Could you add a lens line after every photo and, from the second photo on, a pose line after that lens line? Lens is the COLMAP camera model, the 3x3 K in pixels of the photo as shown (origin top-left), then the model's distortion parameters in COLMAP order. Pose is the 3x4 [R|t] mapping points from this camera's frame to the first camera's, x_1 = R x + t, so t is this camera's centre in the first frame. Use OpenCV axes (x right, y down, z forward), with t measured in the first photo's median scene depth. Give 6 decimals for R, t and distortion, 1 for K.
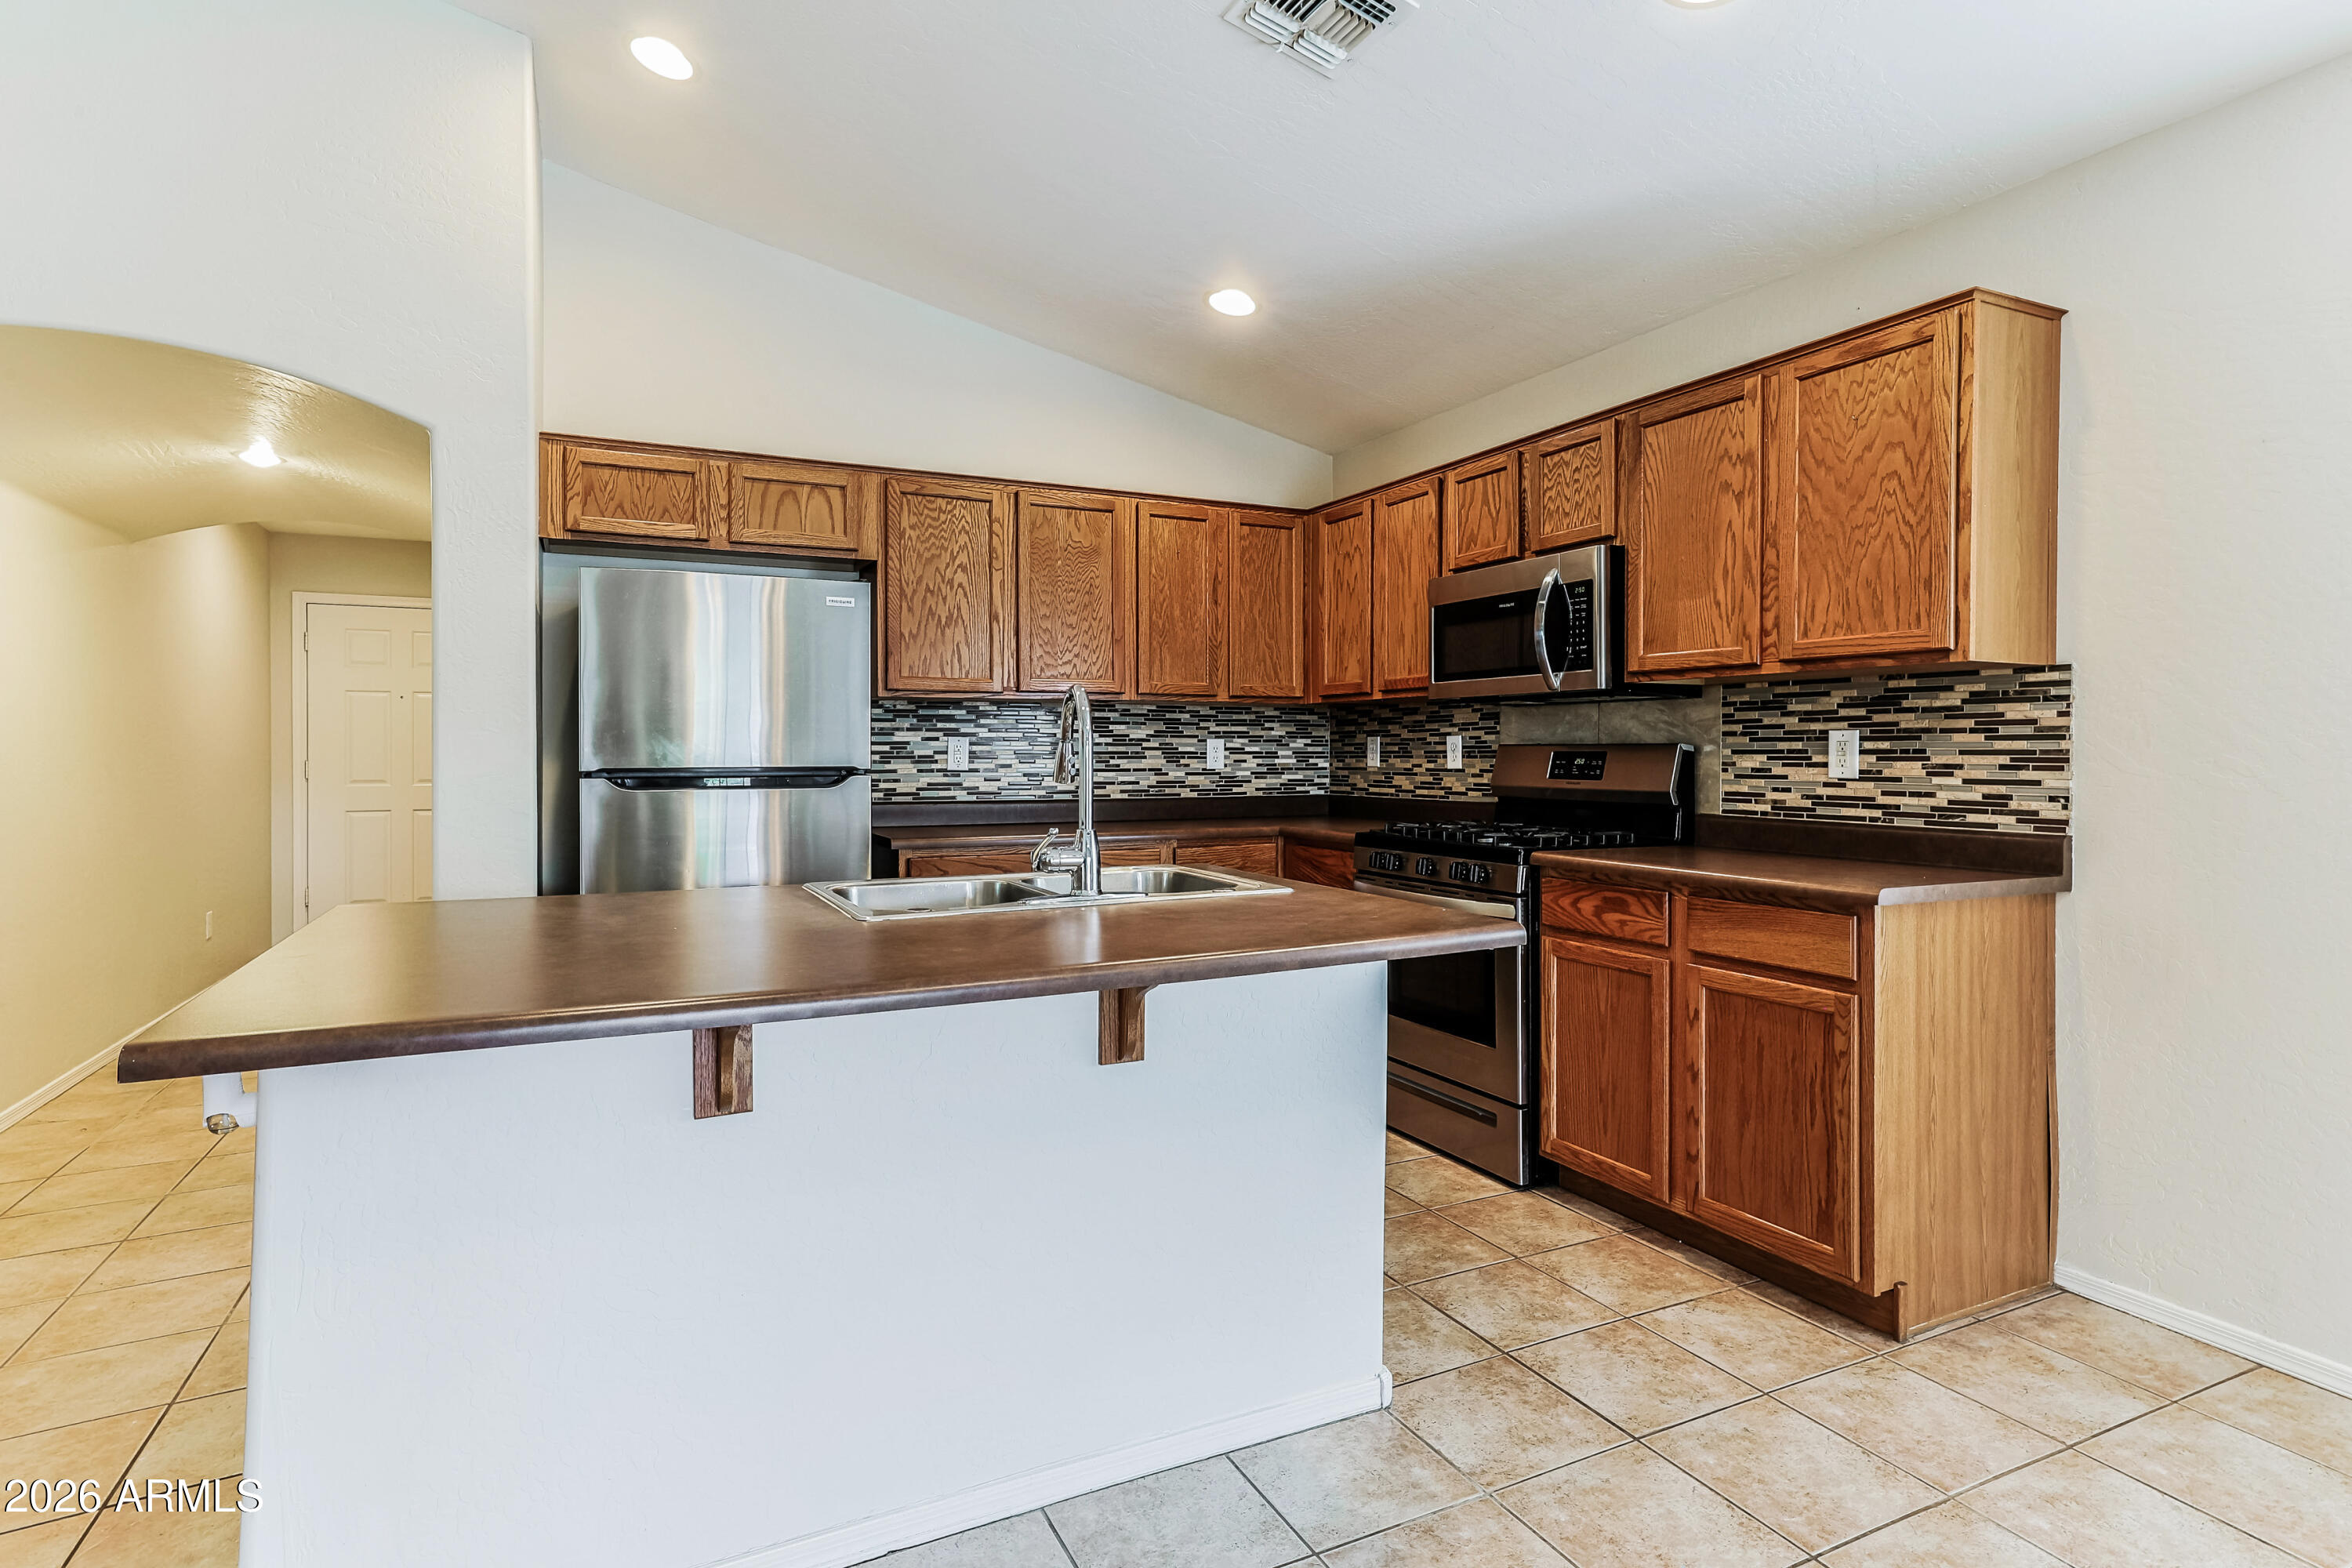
lens RADIAL K [[1185.1, 0, 1157.9], [0, 1185.1, 748.3], [0, 0, 1]] dist [0.018204, 0.000522]
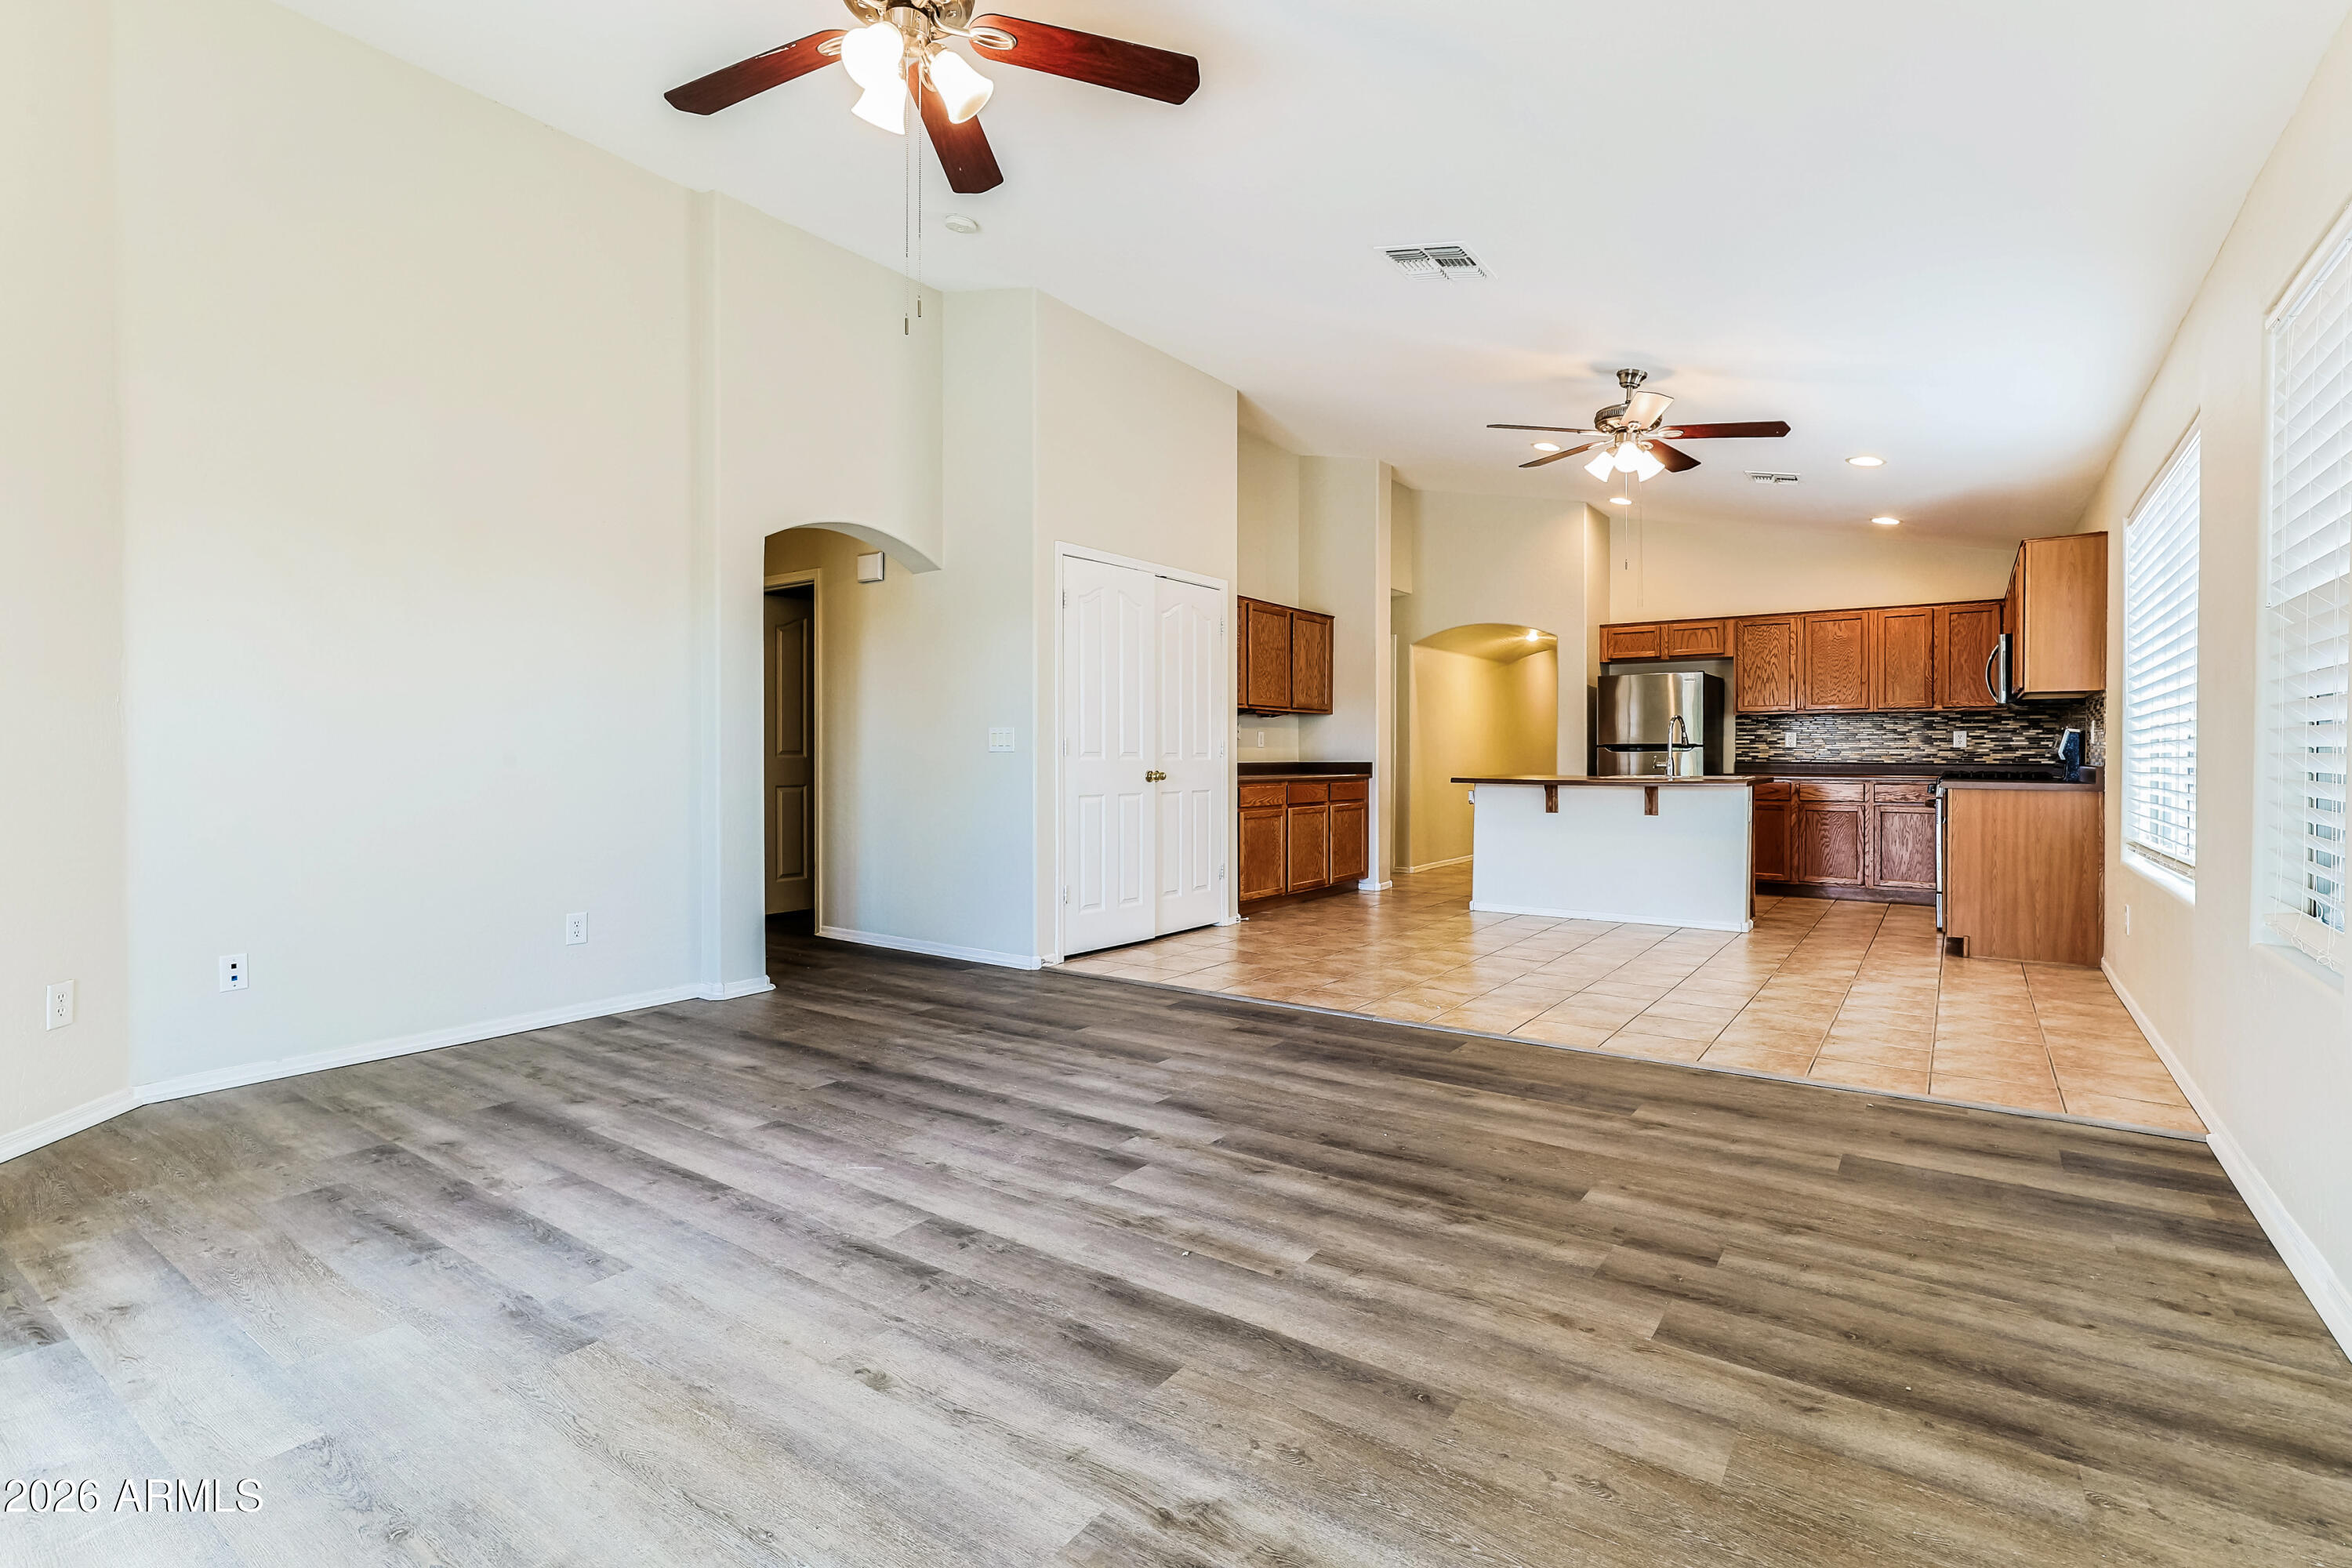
lens RADIAL K [[1081.4, 0, 1178.1], [0, 1081.4, 773.2], [0, 0, 1]] dist [-0.003740, 0.009269]
pose [[0.470220, 0.018026, -0.882365, 0.952215], [-0.000015, 0.999792, 0.020418, 0.023150], [0.882549, -0.009588, 0.470123, -0.813855]]
